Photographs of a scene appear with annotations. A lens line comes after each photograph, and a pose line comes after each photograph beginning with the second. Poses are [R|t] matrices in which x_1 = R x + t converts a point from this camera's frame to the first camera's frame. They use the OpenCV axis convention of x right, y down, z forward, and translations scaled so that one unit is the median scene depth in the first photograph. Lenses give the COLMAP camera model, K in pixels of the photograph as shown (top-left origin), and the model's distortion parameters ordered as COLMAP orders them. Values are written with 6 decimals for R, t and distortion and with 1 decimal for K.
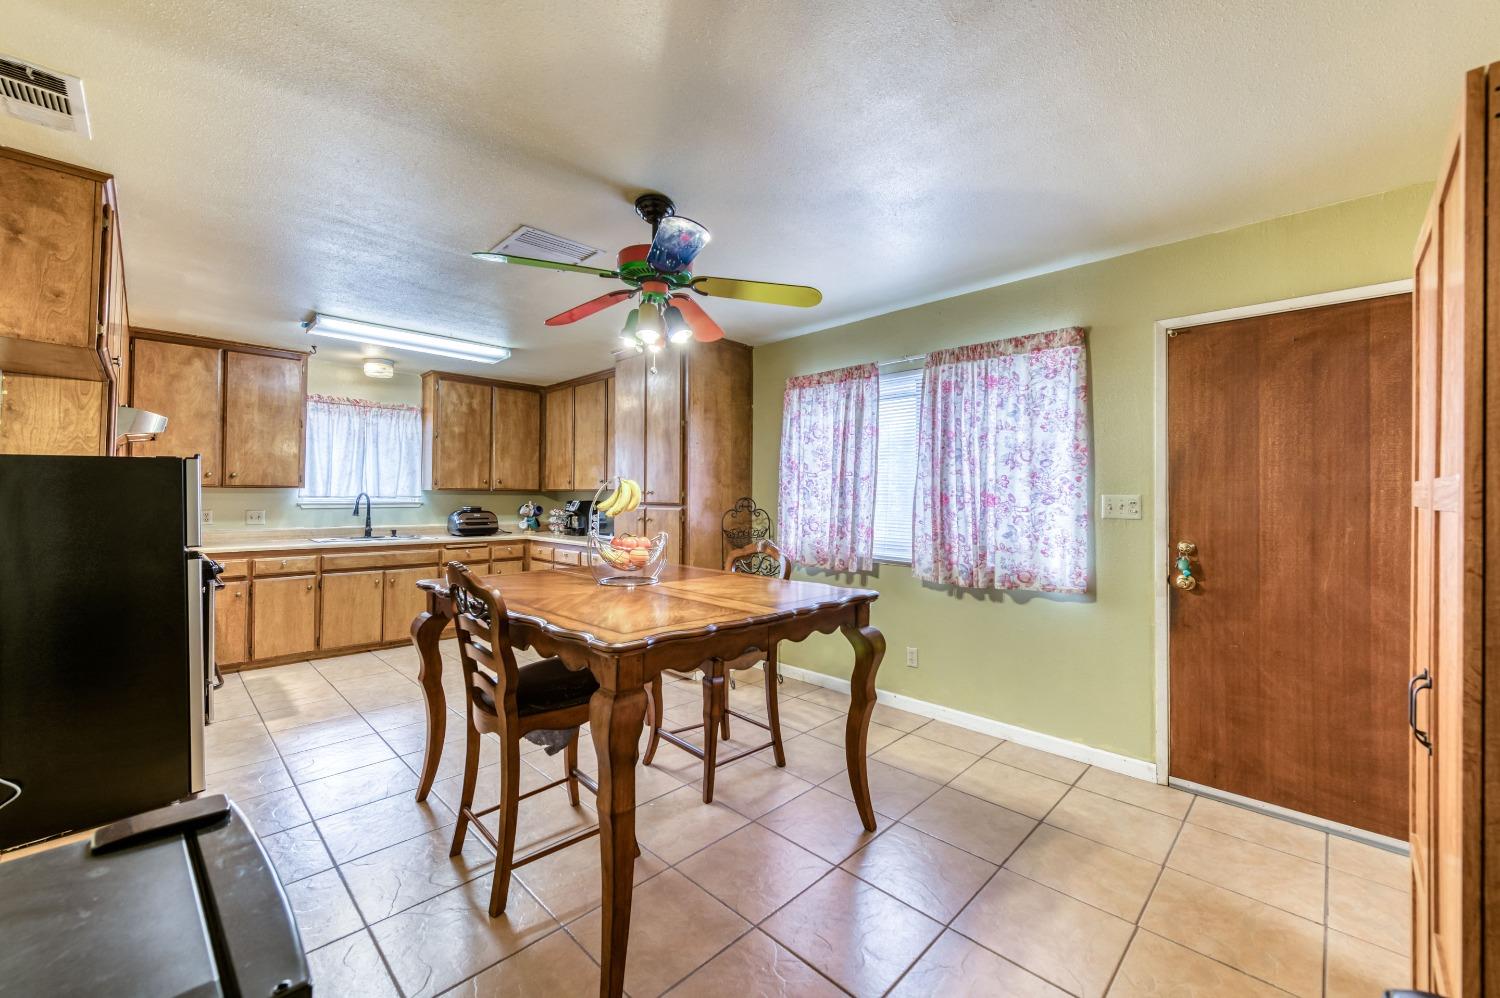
lens RADIAL K [[588.9, 0, 755.8], [0, 588.9, 494.3], [0, 0, 1]] dist [0.002105, -0.000017]
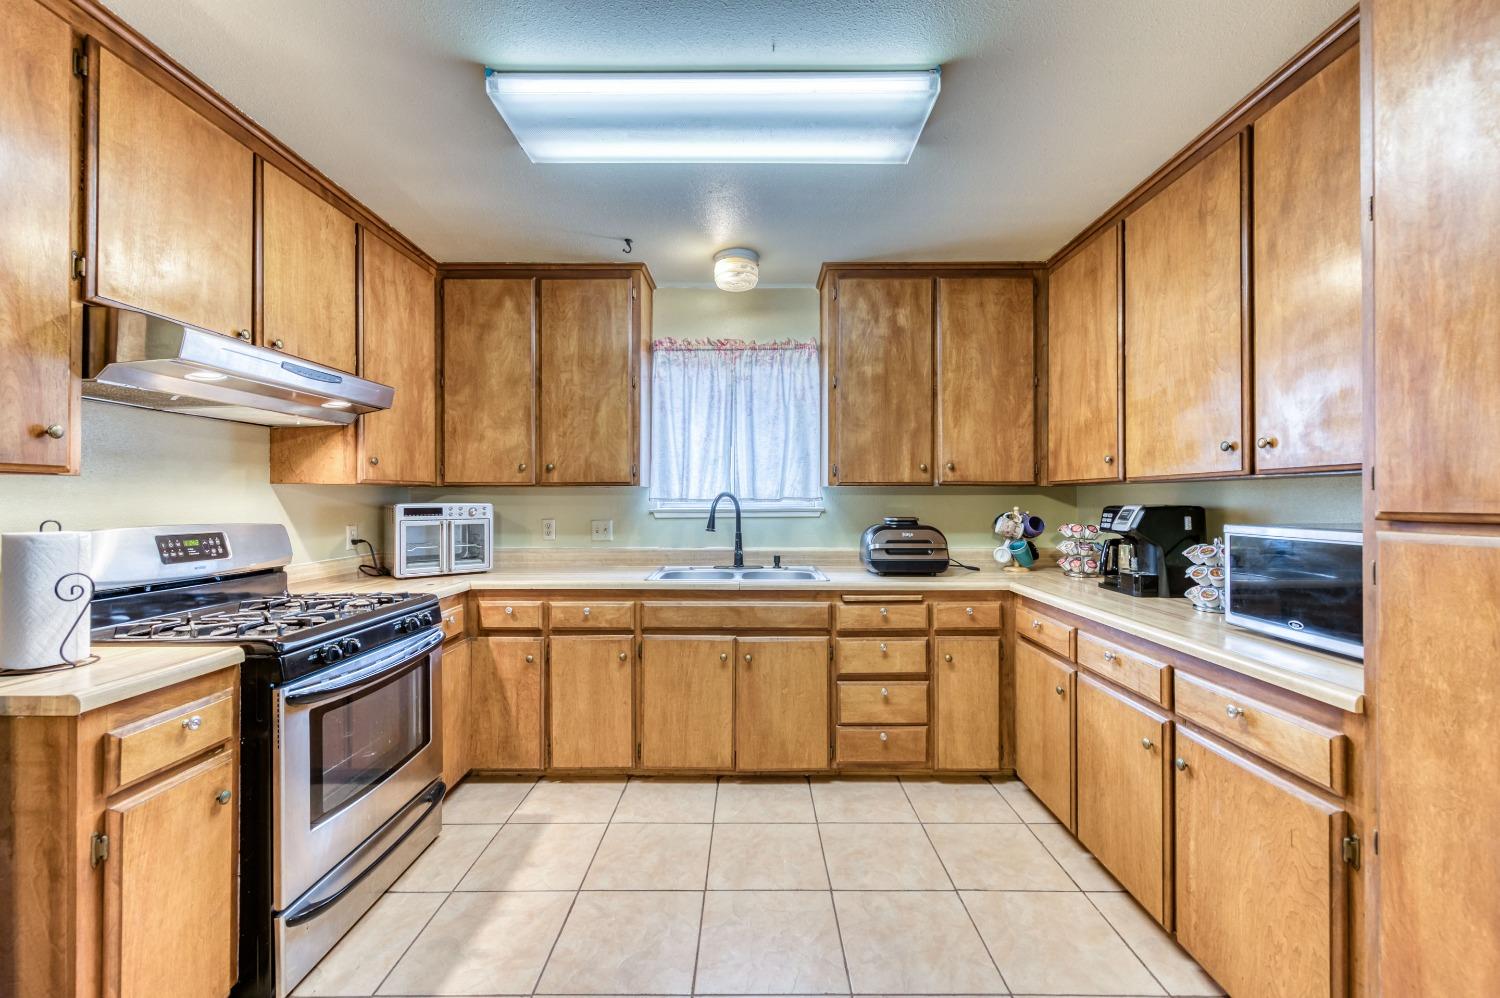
lens RADIAL K [[588.9, 0, 755.8], [0, 588.9, 494.3], [0, 0, 1]] dist [0.002105, -0.000017]
pose [[0.697771, -0.014576, -0.716173, -0.209019], [0.009212, 0.999893, -0.011376, 0.005770], [0.716262, 0.001341, 0.697830, 0.574122]]
